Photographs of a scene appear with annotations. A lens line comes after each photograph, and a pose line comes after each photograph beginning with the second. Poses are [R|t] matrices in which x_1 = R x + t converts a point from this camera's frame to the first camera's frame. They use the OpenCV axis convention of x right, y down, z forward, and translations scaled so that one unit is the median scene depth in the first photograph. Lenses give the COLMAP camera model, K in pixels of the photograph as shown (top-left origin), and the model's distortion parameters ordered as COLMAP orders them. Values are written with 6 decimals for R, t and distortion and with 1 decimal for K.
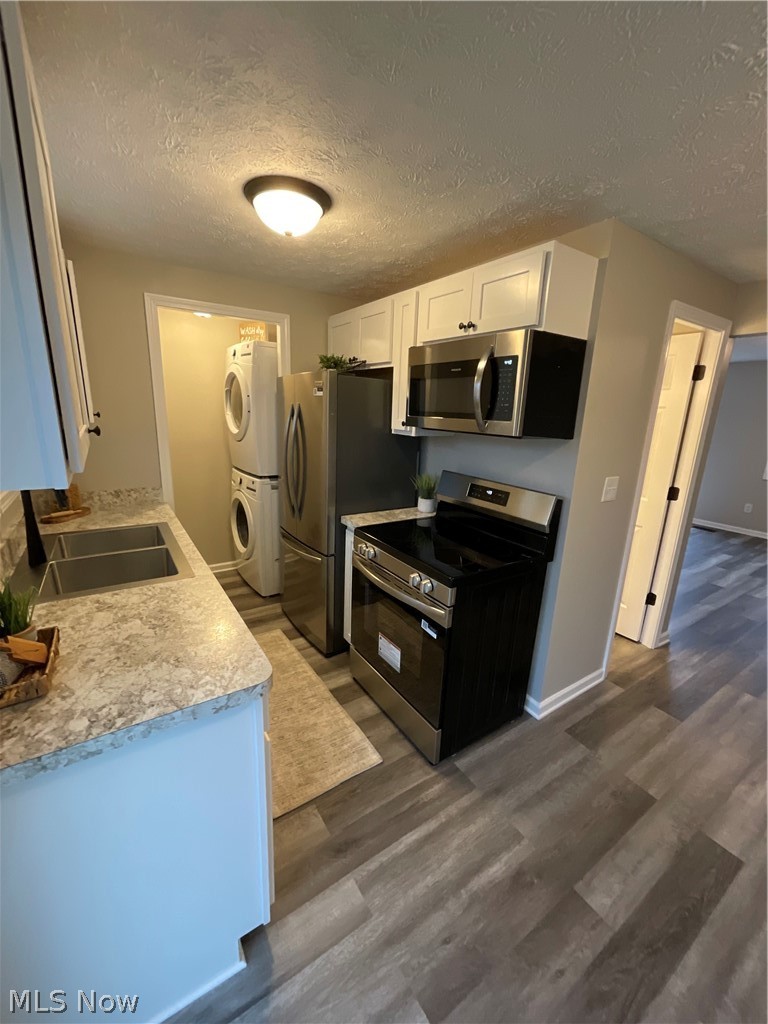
lens RADIAL K [[413.1, 0, 381.8], [0, 413.1, 511.0], [0, 0, 1]] dist [-0.000128, 0.000419]
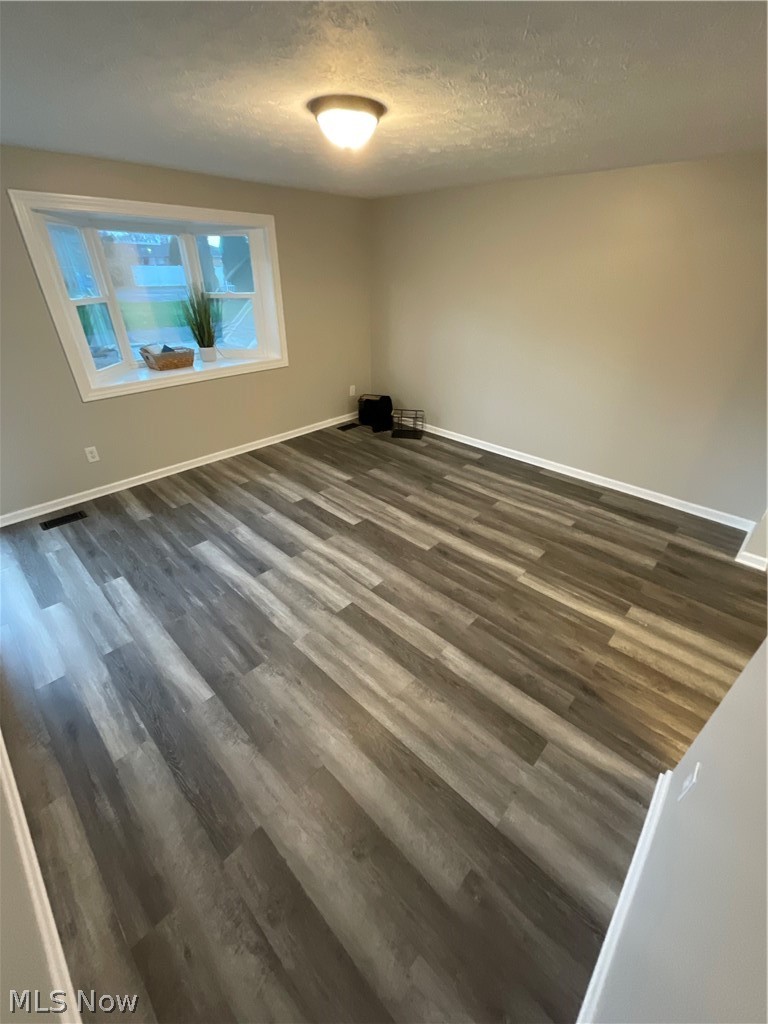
lens RADIAL K [[413.1, 0, 382.4], [0, 413.1, 509.5], [0, 0, 1]] dist [-0.000128, 0.000419]
pose [[-0.223880, -0.529702, 0.818103, 0.869028], [0.222232, 0.789552, 0.572032, -0.602592], [-0.948942, 0.309875, -0.059049, 2.134095]]
